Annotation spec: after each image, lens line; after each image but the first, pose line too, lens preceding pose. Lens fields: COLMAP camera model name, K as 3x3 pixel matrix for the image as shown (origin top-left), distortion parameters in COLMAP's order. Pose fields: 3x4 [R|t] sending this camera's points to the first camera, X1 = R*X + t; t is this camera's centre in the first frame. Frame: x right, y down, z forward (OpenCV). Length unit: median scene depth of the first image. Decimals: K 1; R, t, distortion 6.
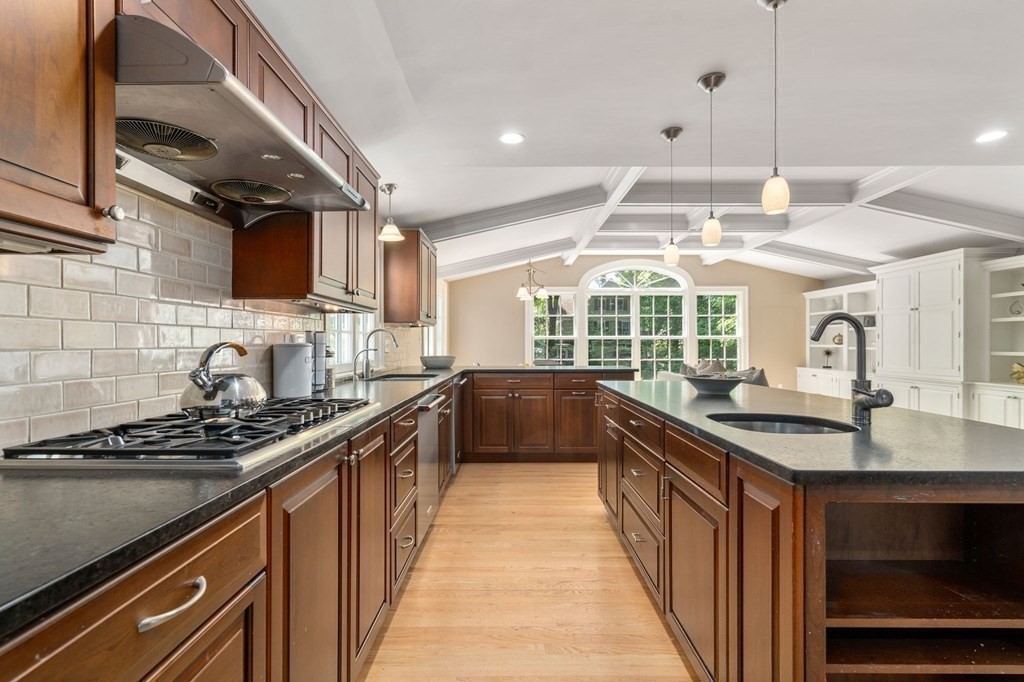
lens RADIAL K [[471.0, 0, 506.9], [0, 471.0, 342.9], [0, 0, 1]] dist [-0.000941, 0.000120]
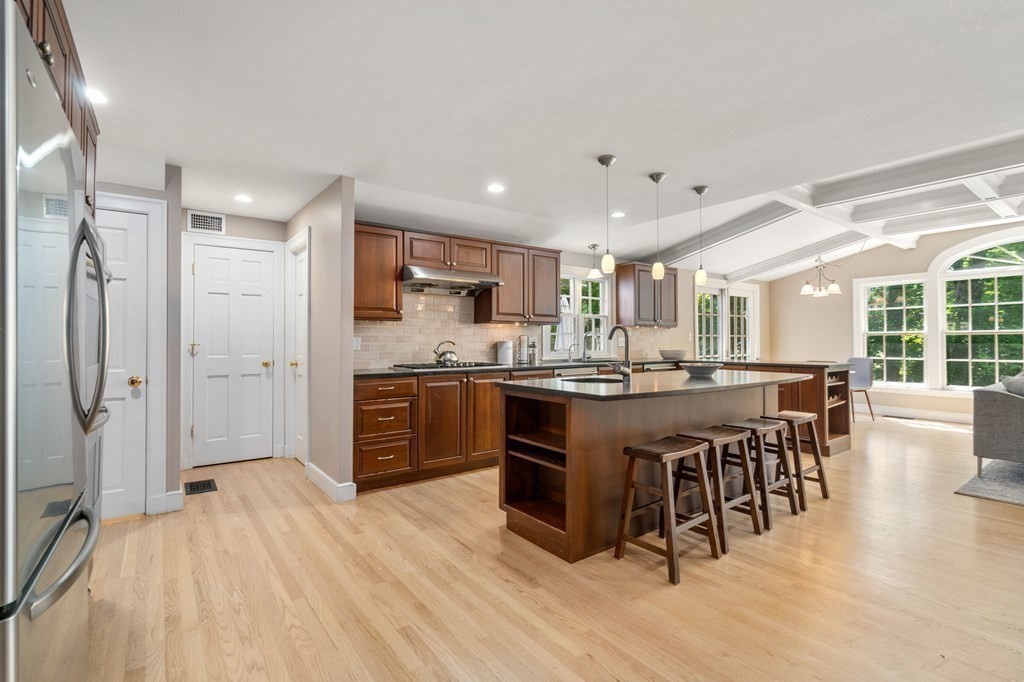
lens RADIAL K [[471.0, 0, 510.6], [0, 471.0, 342.6], [0, 0, 1]] dist [-0.000941, 0.000120]
pose [[0.611219, -0.000177, -0.791462, 0.640525], [0.004527, 0.999984, 0.003272, 0.000158], [0.791449, -0.005583, 0.611210, -0.172995]]
